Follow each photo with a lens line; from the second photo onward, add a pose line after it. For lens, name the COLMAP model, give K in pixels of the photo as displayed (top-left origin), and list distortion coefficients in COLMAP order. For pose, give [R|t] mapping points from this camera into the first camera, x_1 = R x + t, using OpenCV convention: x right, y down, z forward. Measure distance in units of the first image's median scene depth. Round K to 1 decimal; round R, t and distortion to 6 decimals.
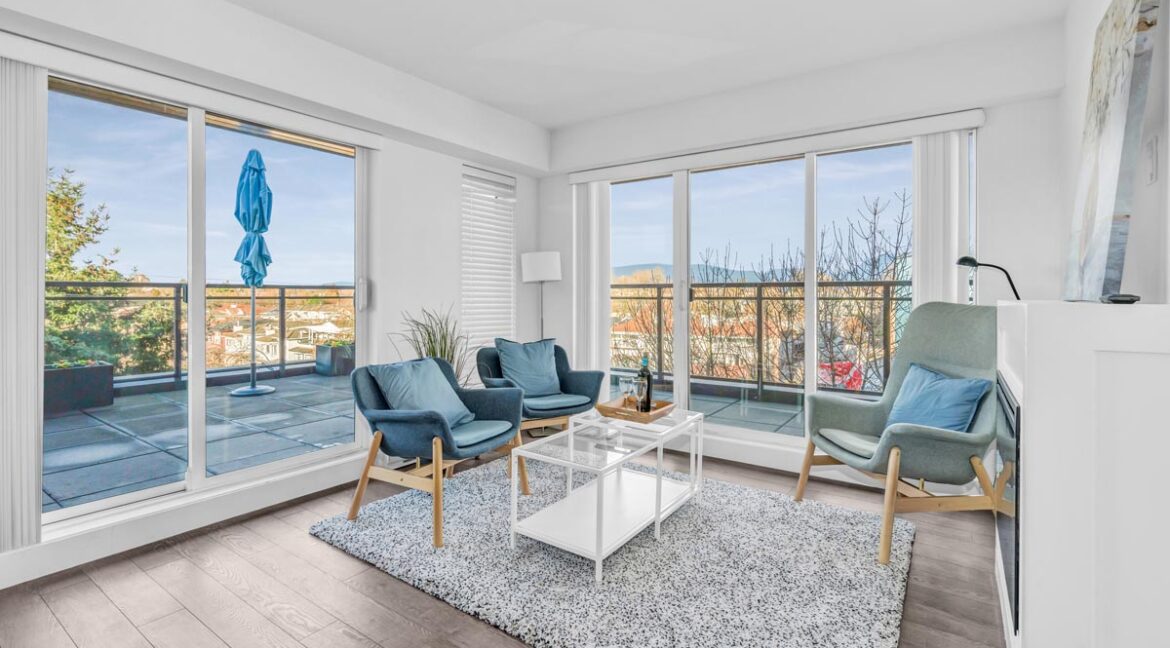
lens RADIAL K [[535.8, 0, 583.6], [0, 535.8, 299.0], [0, 0, 1]] dist [-0.005268, -0.000380]
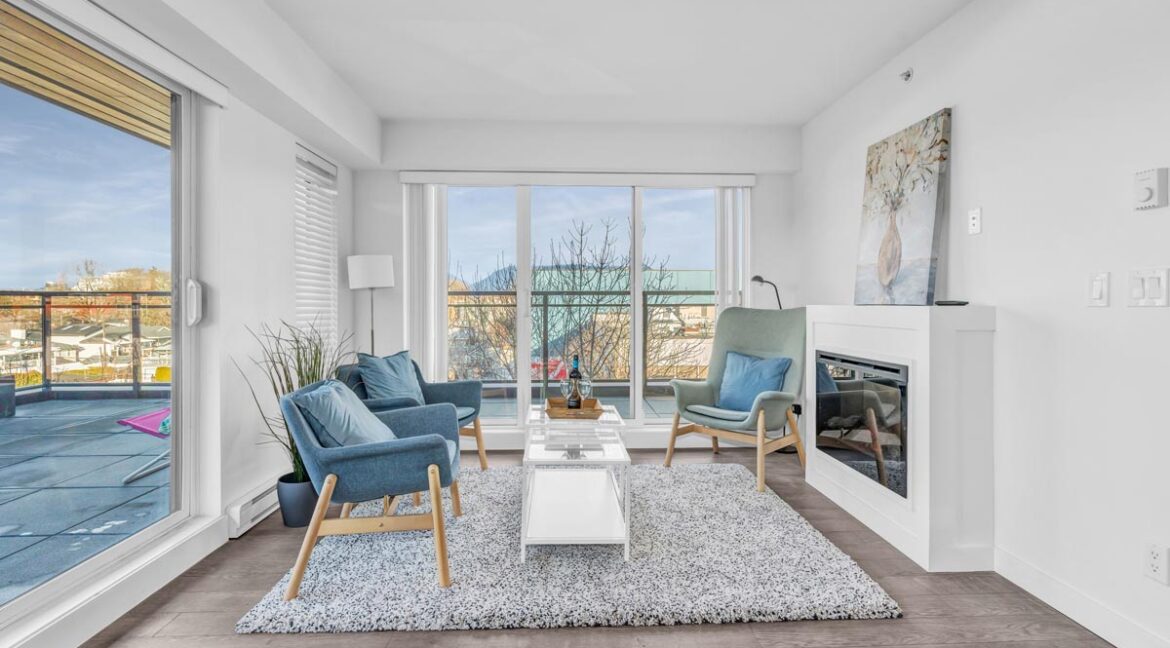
lens RADIAL K [[535.8, 0, 583.6], [0, 535.8, 299.0], [0, 0, 1]] dist [-0.005268, -0.000380]
pose [[0.789890, 0.000973, 0.613247, -0.558153], [0.007368, 0.999911, -0.011077, -0.002563], [-0.613204, 0.013269, 0.789813, 0.134178]]
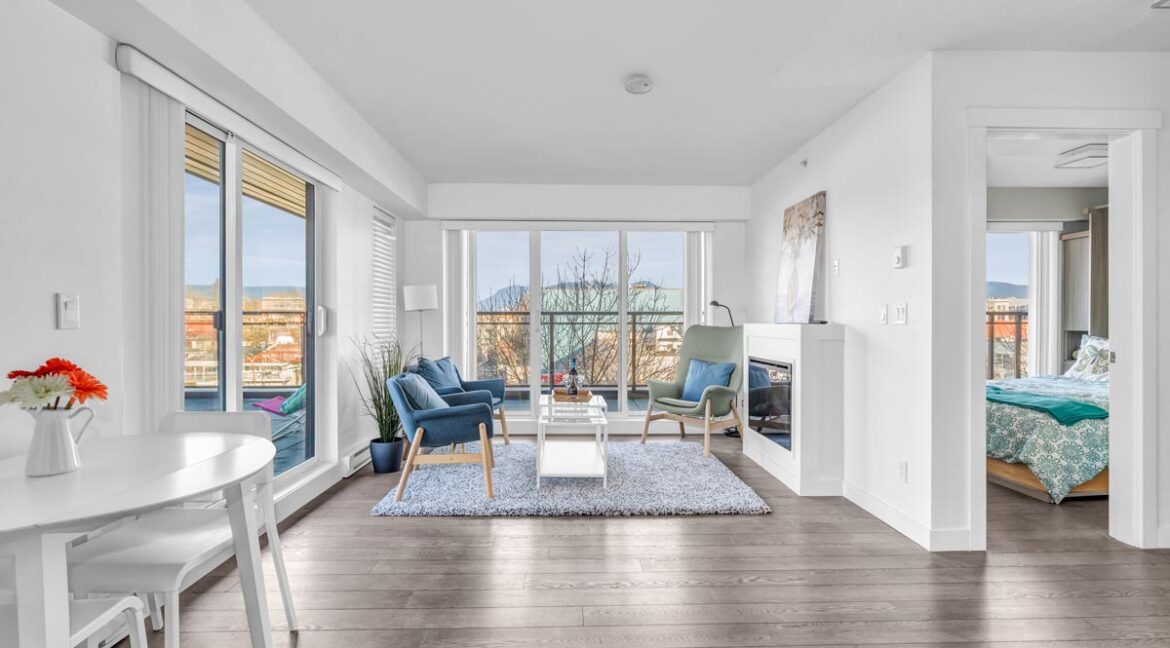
lens RADIAL K [[543.0, 0, 580.0], [0, 543.0, 324.4], [0, 0, 1]] dist [-0.000816, -0.000028]
pose [[0.801063, -0.005130, 0.598558, -0.830215], [0.005261, 0.999985, 0.001529, -0.000962], [-0.598557, 0.001924, 0.801078, -0.266590]]
